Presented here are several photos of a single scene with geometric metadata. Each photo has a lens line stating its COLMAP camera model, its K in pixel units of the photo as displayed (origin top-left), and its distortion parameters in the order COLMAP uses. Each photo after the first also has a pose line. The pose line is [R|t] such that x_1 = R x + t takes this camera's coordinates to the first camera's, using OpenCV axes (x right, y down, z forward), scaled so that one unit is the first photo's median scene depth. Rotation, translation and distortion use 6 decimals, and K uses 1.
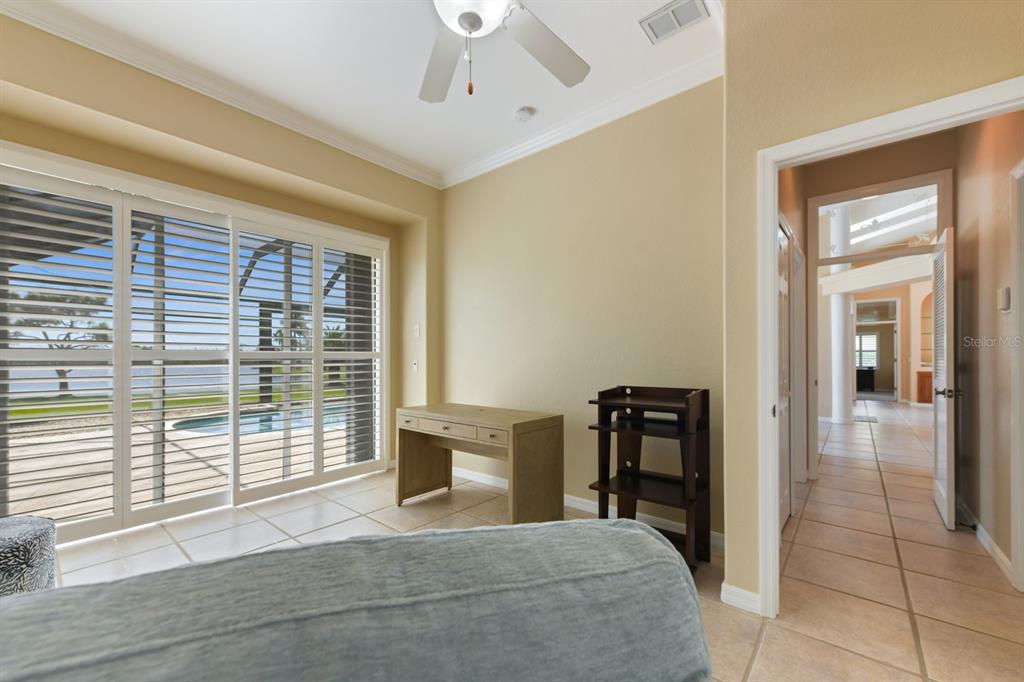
lens RADIAL K [[411.3, 0, 515.9], [0, 411.3, 358.8], [0, 0, 1]] dist [0.001442, 0.000143]
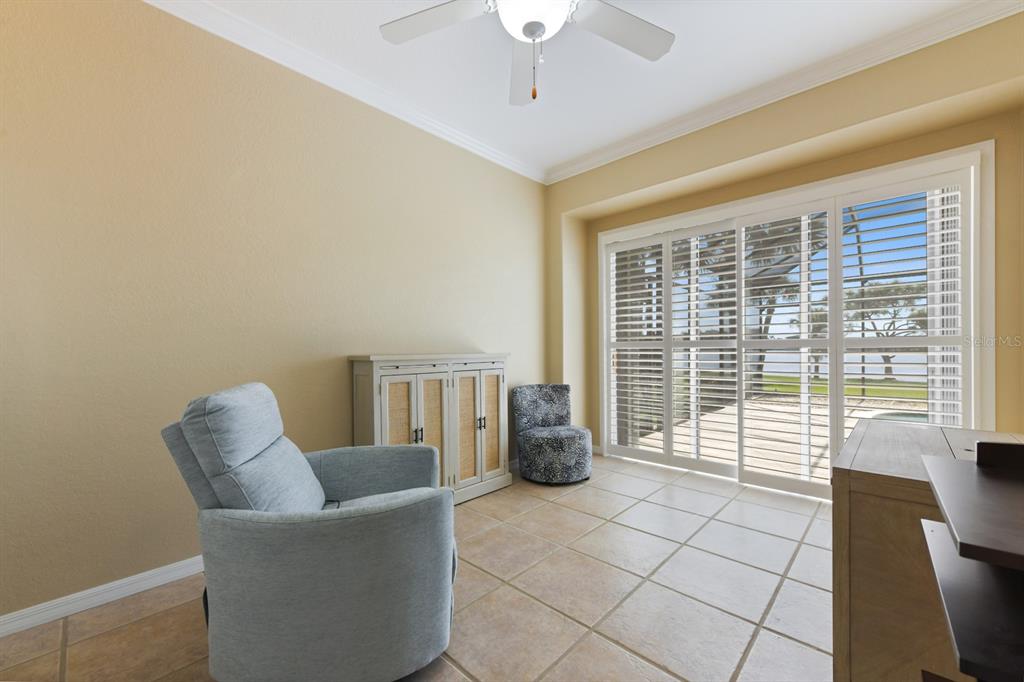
lens RADIAL K [[408.5, 0, 507.8], [0, 408.5, 346.4], [0, 0, 1]] dist [0.000103, 0.000009]
pose [[-0.077854, -0.004130, -0.996956, 0.069238], [0.006570, 0.999968, -0.004656, -0.000035], [0.996943, -0.006913, -0.077824, 0.074258]]
